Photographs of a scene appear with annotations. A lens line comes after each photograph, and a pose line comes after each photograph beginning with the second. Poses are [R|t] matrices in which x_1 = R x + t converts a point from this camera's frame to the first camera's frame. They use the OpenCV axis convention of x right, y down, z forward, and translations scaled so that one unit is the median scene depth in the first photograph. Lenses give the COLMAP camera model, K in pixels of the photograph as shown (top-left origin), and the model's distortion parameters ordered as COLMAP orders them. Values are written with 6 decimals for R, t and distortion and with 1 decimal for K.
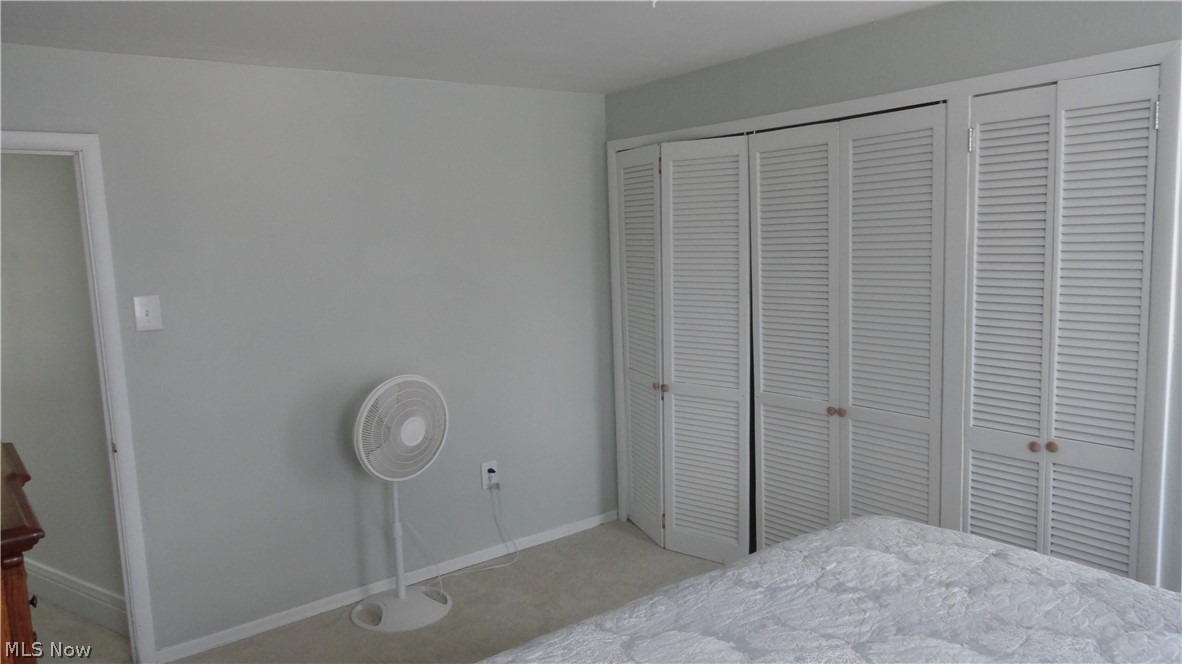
lens RADIAL K [[807.3, 0, 590.4], [0, 807.3, 330.6], [0, 0, 1]] dist [-0.008498, 0.007223]
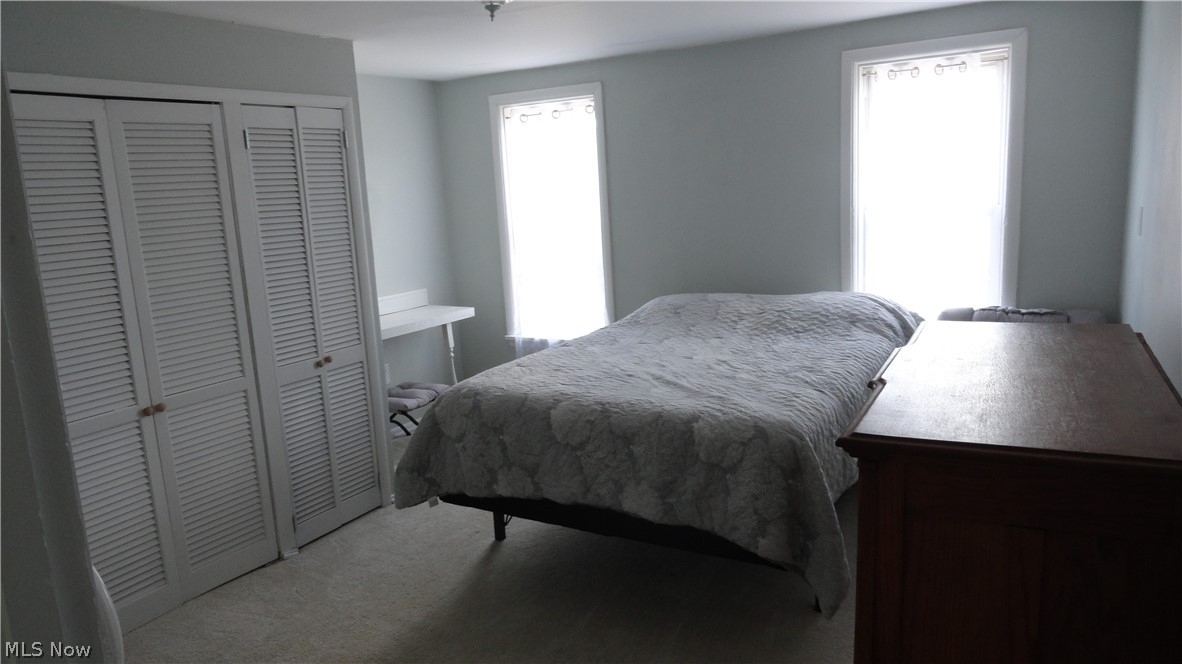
lens RADIAL K [[807.3, 0, 590.5], [0, 807.3, 333.2], [0, 0, 1]] dist [-0.008498, 0.007223]
pose [[-0.366391, -0.099619, 0.925113, -0.884465], [0.191741, 0.964829, 0.179835, -0.068035], [-0.910491, 0.243272, -0.334403, 0.981397]]
